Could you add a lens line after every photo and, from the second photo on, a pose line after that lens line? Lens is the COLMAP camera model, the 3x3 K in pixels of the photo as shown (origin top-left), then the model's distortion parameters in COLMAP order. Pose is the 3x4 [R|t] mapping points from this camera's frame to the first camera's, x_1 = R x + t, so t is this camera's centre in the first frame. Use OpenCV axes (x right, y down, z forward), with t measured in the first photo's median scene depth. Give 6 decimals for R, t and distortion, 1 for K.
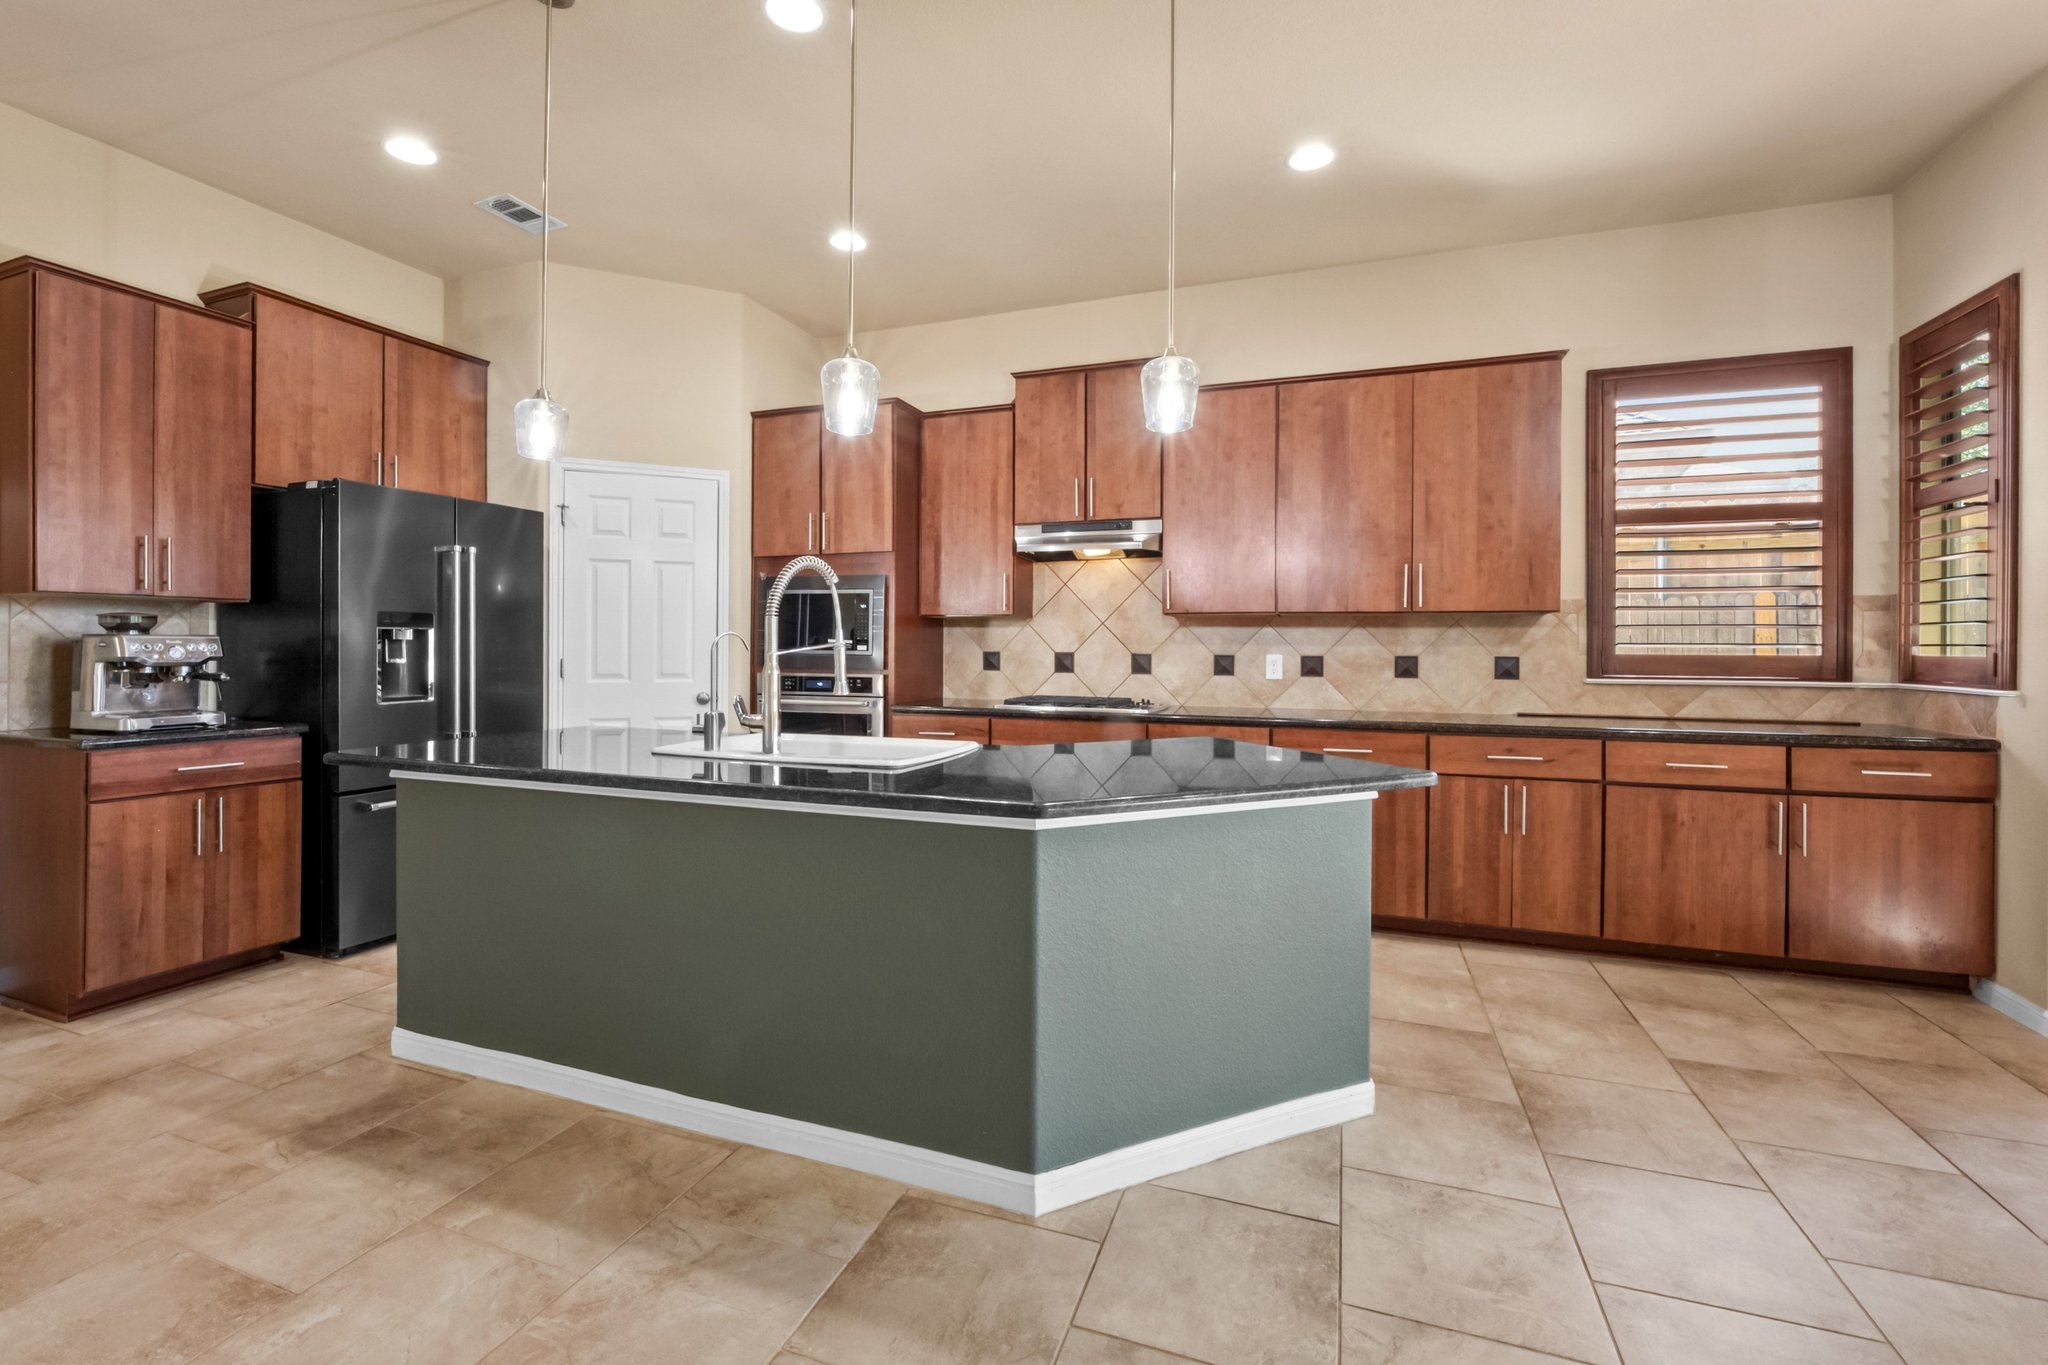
lens RADIAL K [[854.9, 0, 1044.4], [0, 854.9, 651.3], [0, 0, 1]] dist [-0.009550, -0.000061]
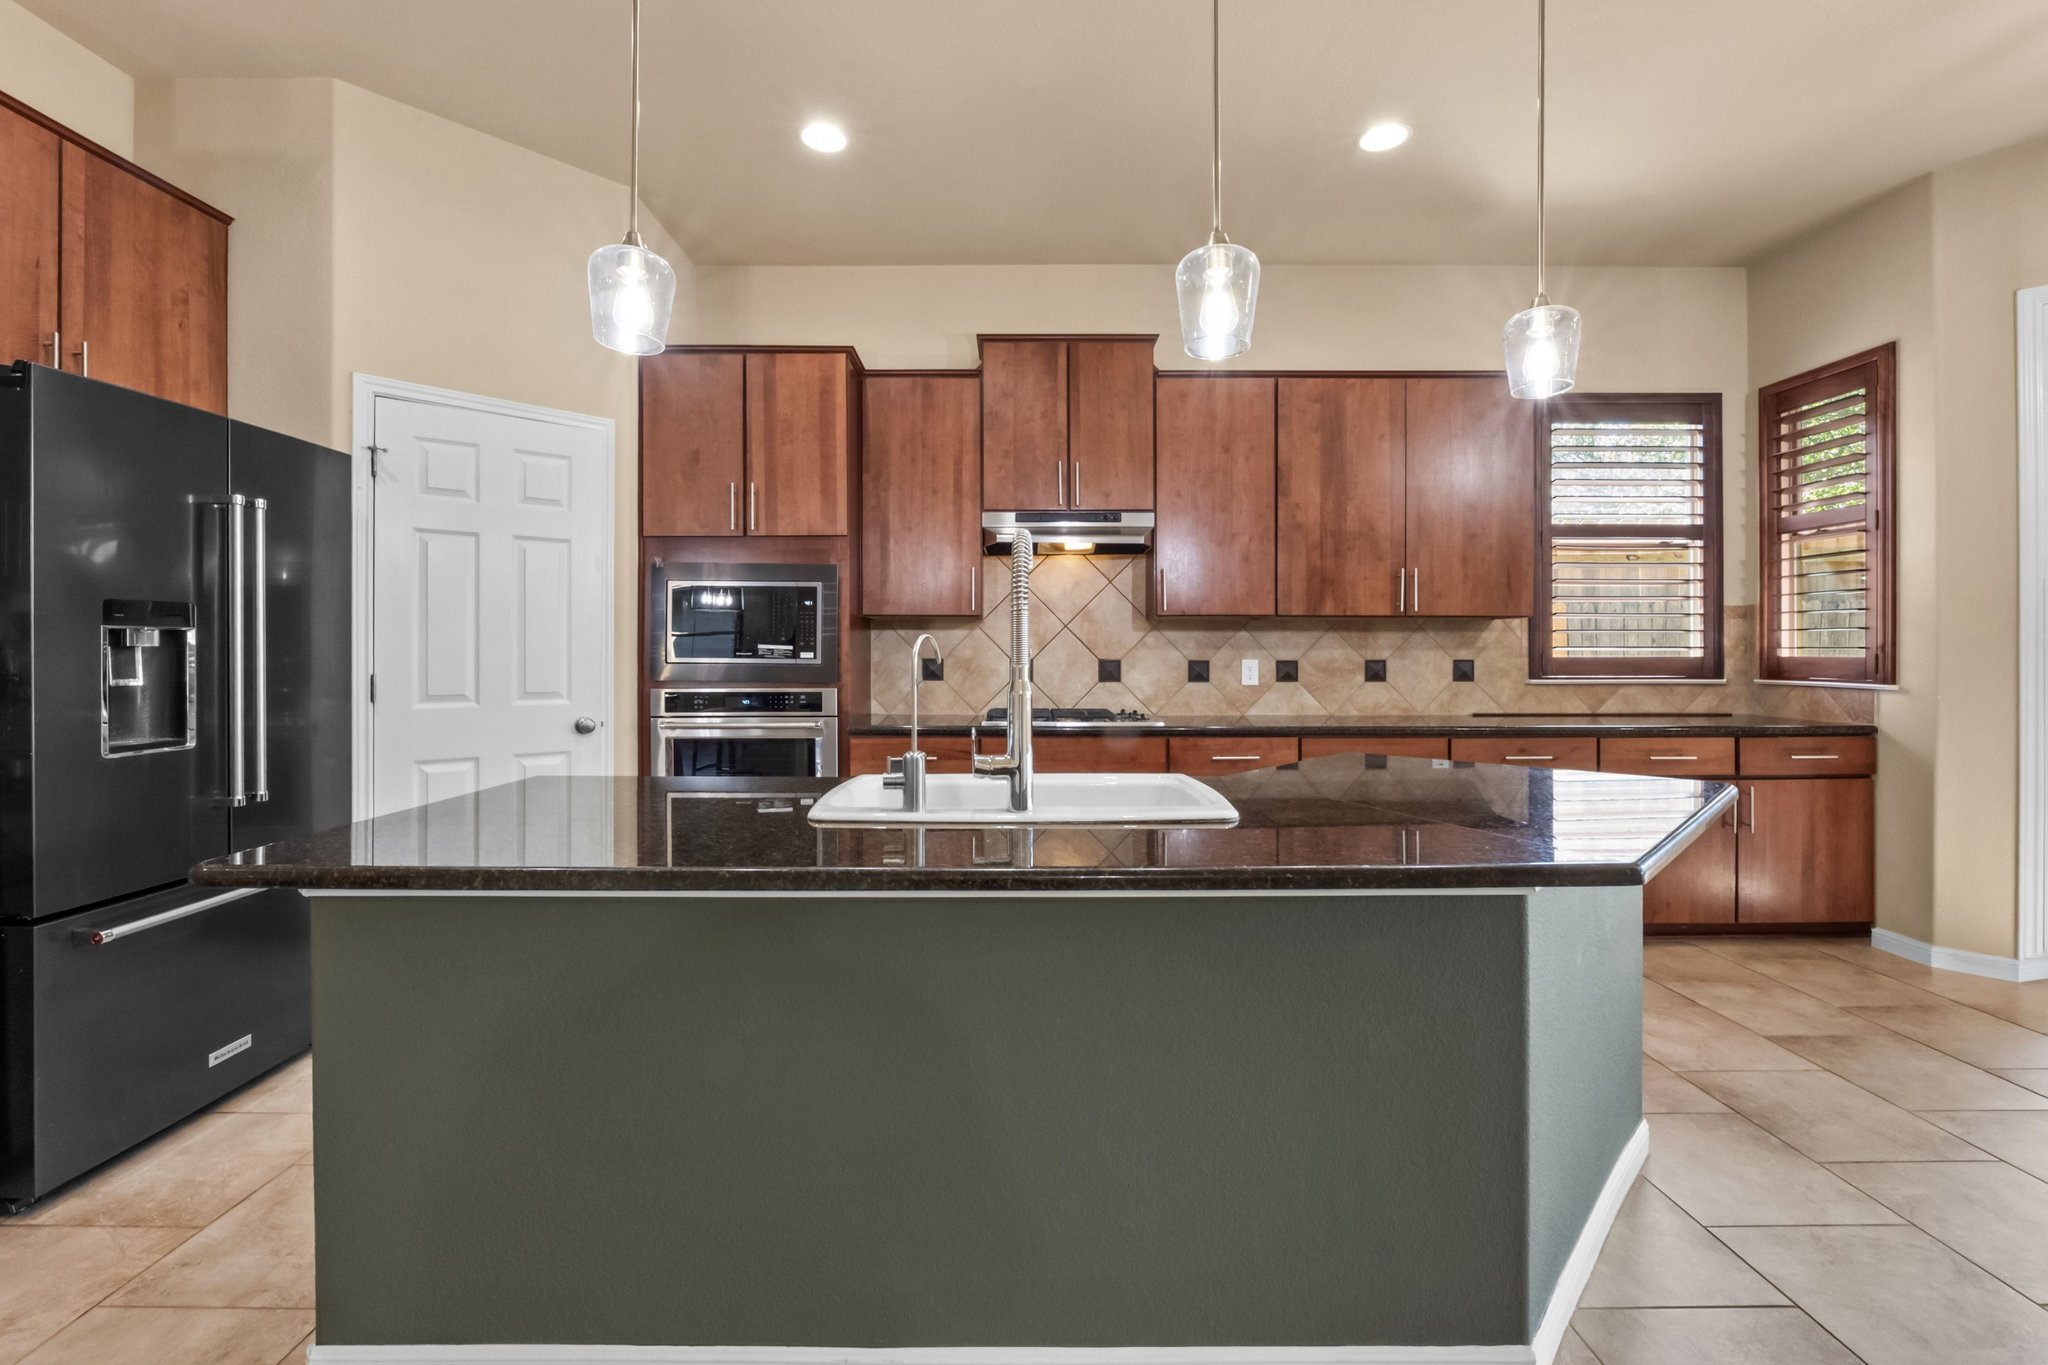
lens RADIAL K [[854.9, 0, 1044.4], [0, 854.9, 651.3], [0, 0, 1]] dist [-0.009550, -0.000061]
pose [[0.941256, -0.004693, 0.337660, -0.306731], [0.006690, 0.999966, -0.004752, -0.002653], [-0.337627, 0.006732, 0.941256, 0.196205]]
